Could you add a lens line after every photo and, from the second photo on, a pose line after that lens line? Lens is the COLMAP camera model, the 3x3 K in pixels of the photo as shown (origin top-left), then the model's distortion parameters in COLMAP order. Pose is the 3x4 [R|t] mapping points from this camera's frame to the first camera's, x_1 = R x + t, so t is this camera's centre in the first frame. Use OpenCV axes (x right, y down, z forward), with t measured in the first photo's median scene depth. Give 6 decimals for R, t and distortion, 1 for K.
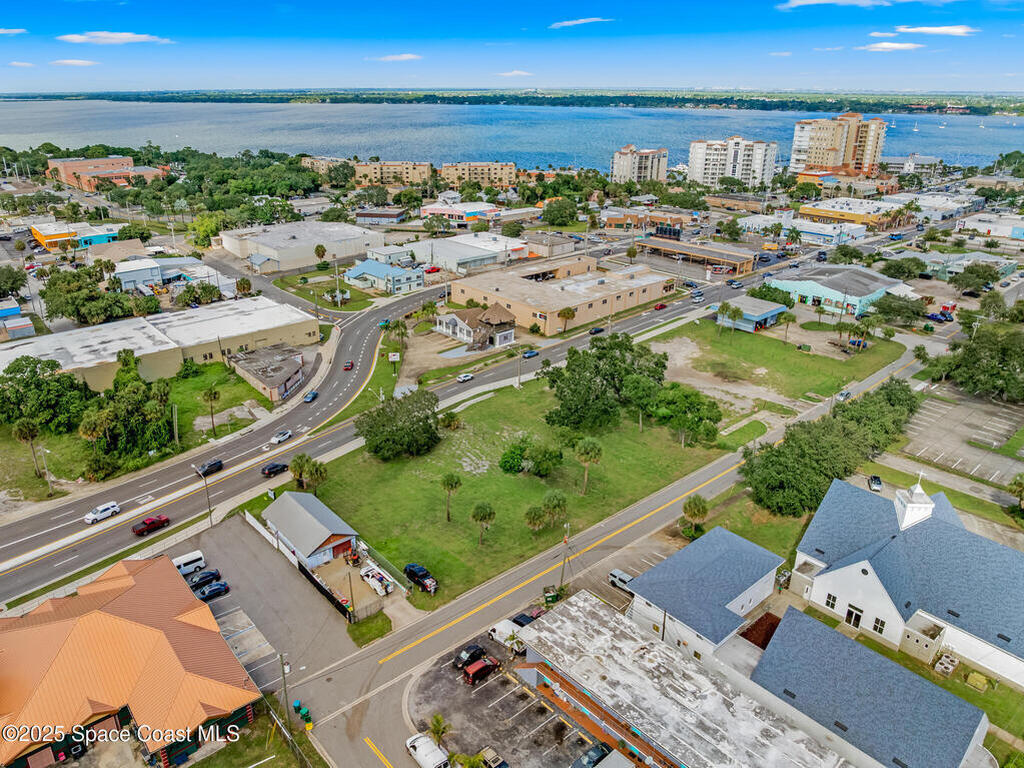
lens RADIAL K [[722.6, 0, 502.5], [0, 722.6, 376.5], [0, 0, 1]] dist [-0.038864, 0.003315]
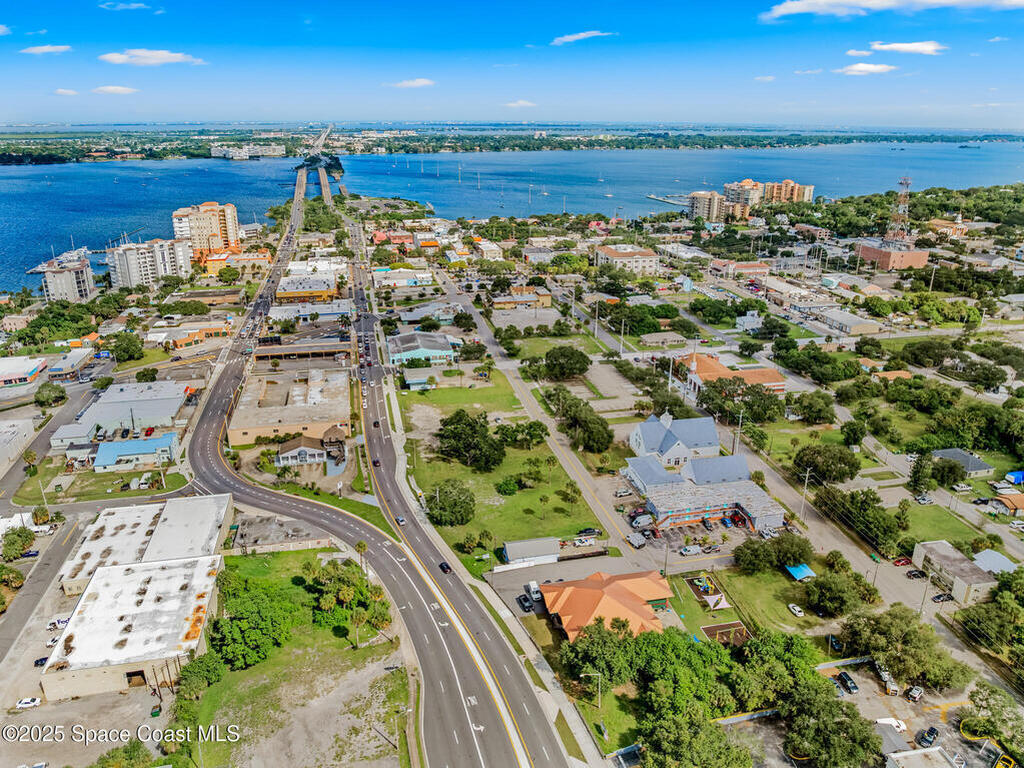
lens RADIAL K [[722.6, 0, 516.0], [0, 722.6, 380.0], [0, 0, 1]] dist [-0.038864, 0.003315]
pose [[0.471071, -0.300257, 0.829420, -0.968073], [0.325959, 0.932984, 0.152619, -0.283869], [-0.819660, 0.198462, 0.537373, -0.035793]]
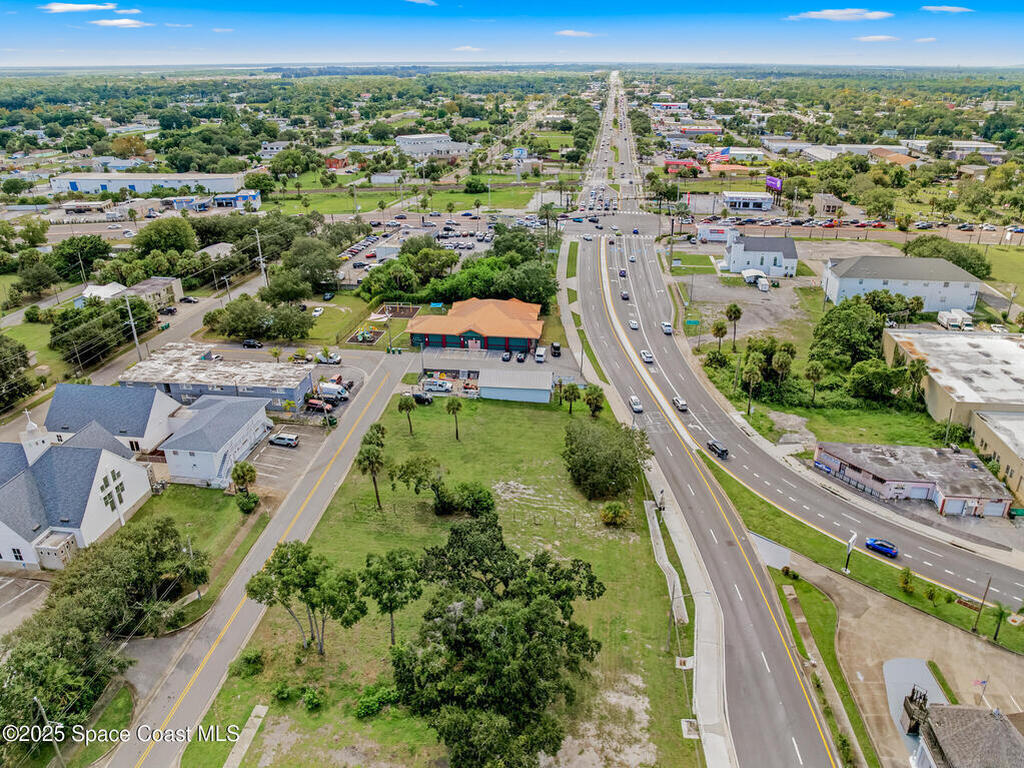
lens RADIAL K [[722.6, 0, 529.6], [0, 722.6, 366.8], [0, 0, 1]] dist [-0.038864, 0.003315]
pose [[-0.728811, 0.270066, -0.629204, 0.325357], [-0.258009, 0.742877, 0.617710, -0.380937], [0.634244, 0.612534, -0.471738, 0.933070]]
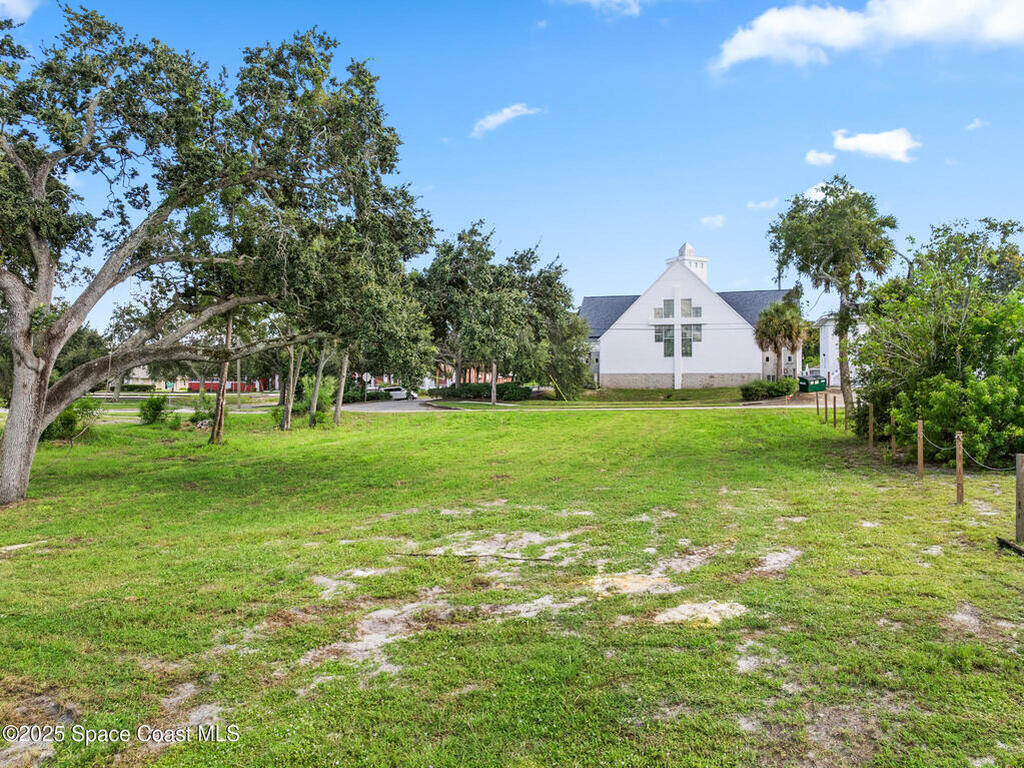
lens RADIAL K [[722.6, 0, 510.4], [0, 722.6, 388.8], [0, 0, 1]] dist [-0.038864, 0.003315]
pose [[-0.517884, 0.008439, 0.855409, -0.030260], [0.325809, 0.926532, 0.188111, 0.039200], [-0.790977, 0.376120, -0.482586, 0.789543]]
